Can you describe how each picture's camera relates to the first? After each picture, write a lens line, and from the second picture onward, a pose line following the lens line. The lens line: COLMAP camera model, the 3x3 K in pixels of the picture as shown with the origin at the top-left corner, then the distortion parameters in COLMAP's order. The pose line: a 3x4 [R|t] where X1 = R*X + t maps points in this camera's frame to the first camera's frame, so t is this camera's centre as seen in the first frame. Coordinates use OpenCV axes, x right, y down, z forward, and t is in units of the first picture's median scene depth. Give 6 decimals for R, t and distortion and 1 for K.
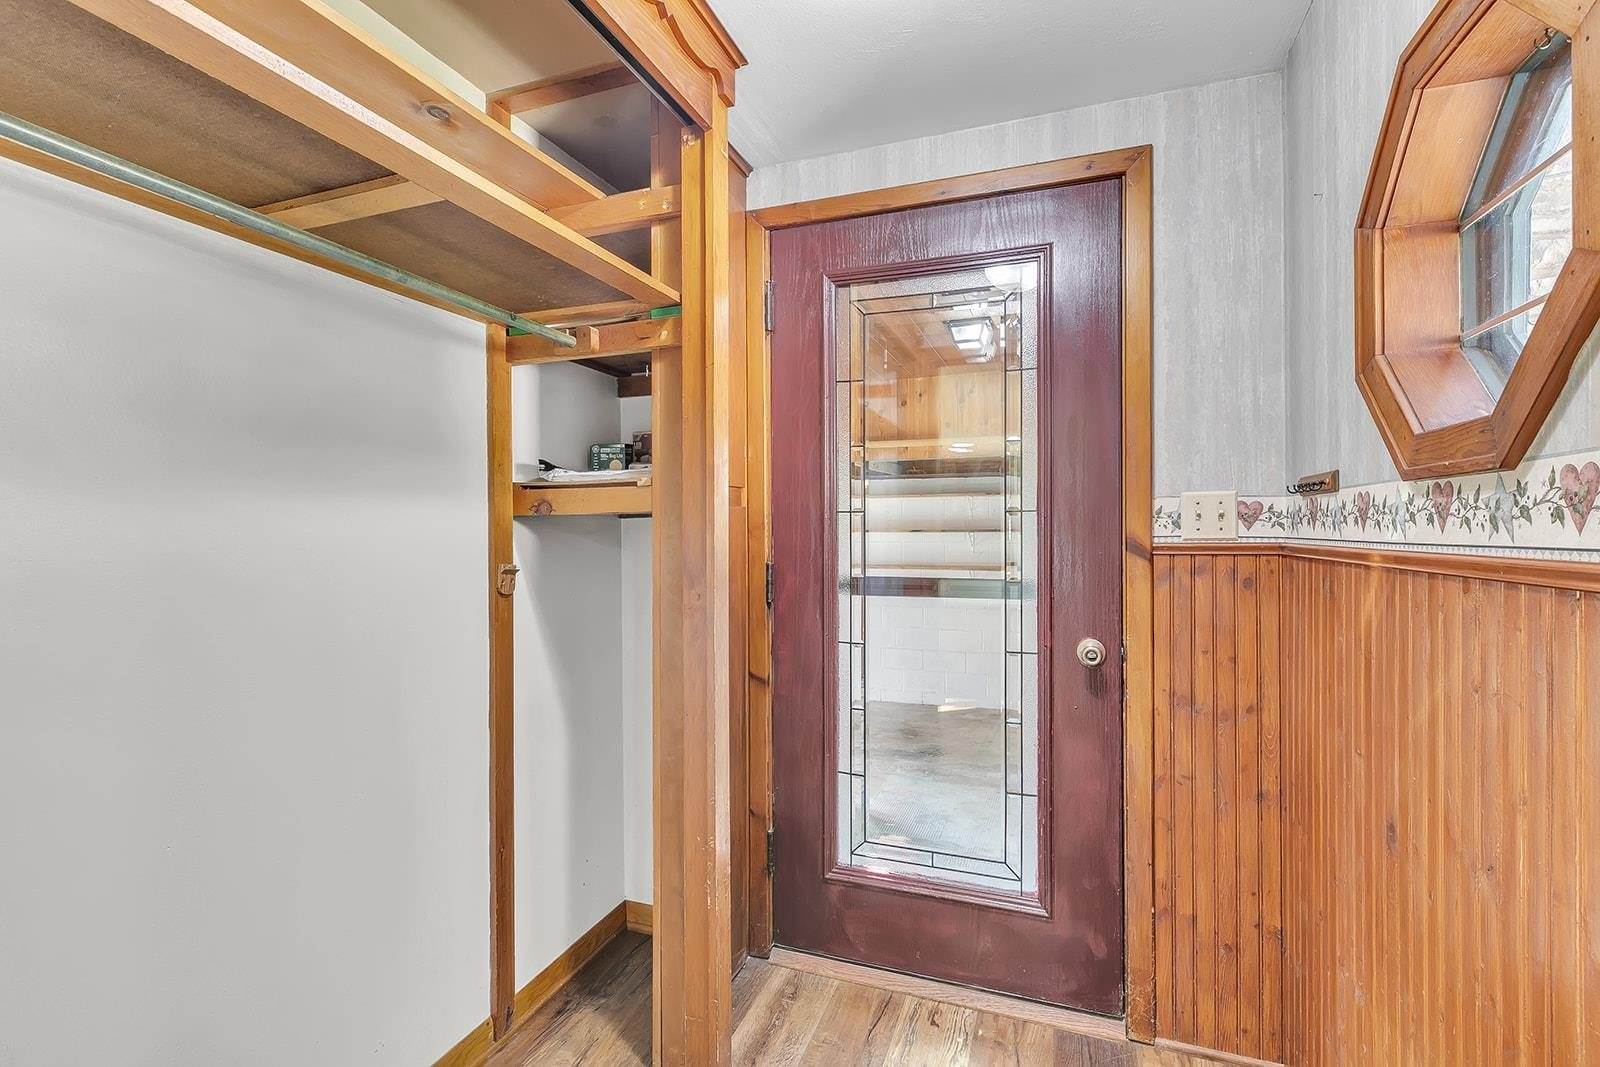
lens RADIAL K [[713.8, 0, 799.1], [0, 713.8, 528.4], [0, 0, 1]] dist [0.001554, 0.000857]
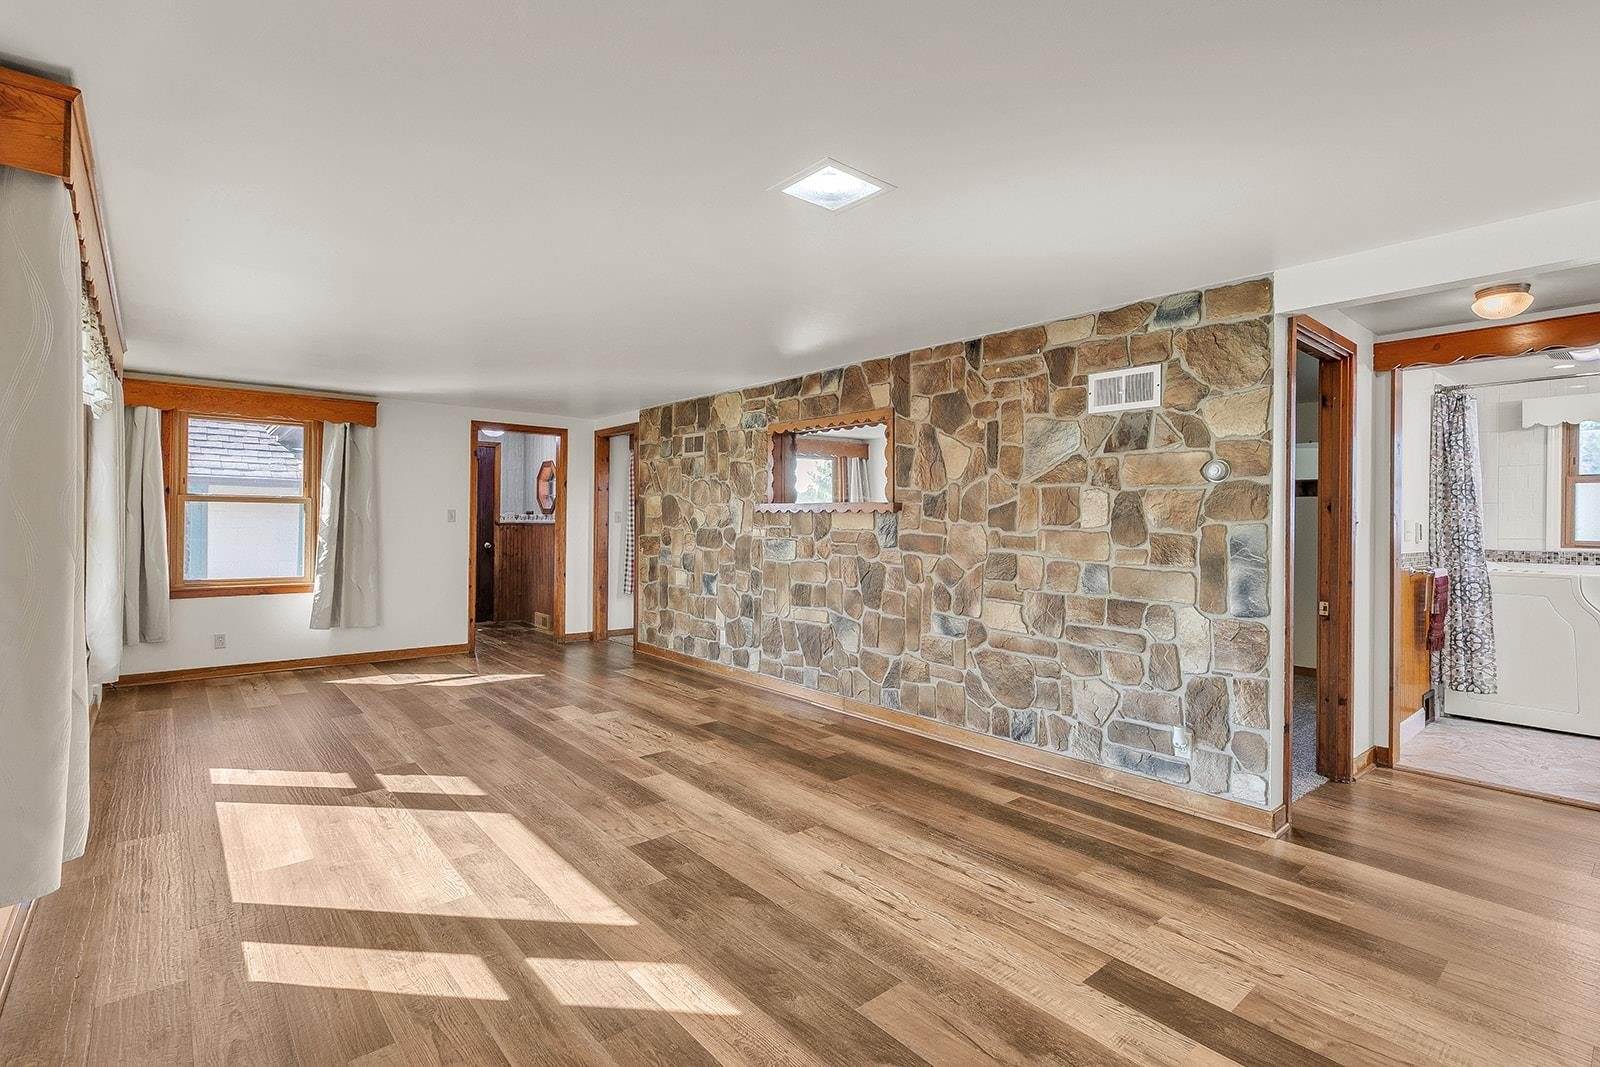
lens RADIAL K [[713.8, 0, 800.9], [0, 713.8, 520.0], [0, 0, 1]] dist [0.001554, 0.000857]
pose [[0.466192, 0.005868, 0.884664, -2.970061], [-0.006710, 0.999973, -0.003096, 0.002518], [-0.884658, -0.004493, 0.466219, -3.221097]]
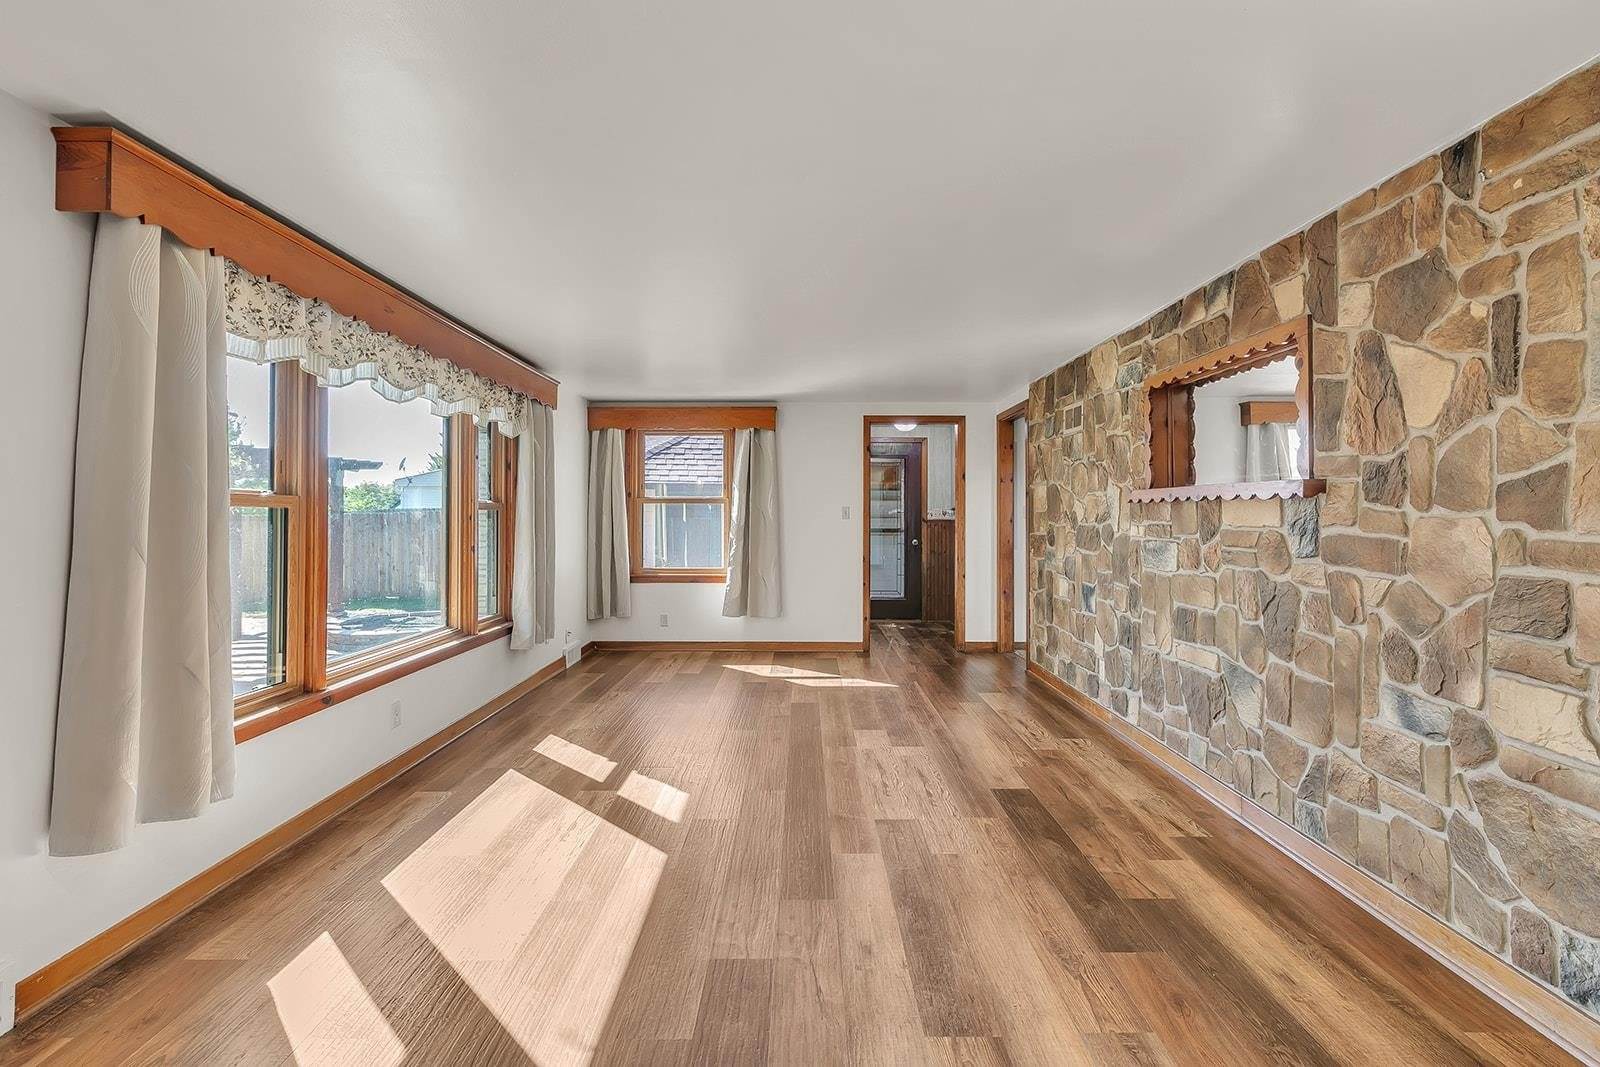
lens RADIAL K [[713.8, 0, 841.6], [0, 713.8, 516.4], [0, 0, 1]] dist [0.001554, 0.000857]
pose [[0.920984, -0.000211, 0.389600, -1.966600], [0.001089, 0.999997, -0.002032, 0.007653], [-0.389599, 0.002295, 0.920982, -3.302975]]
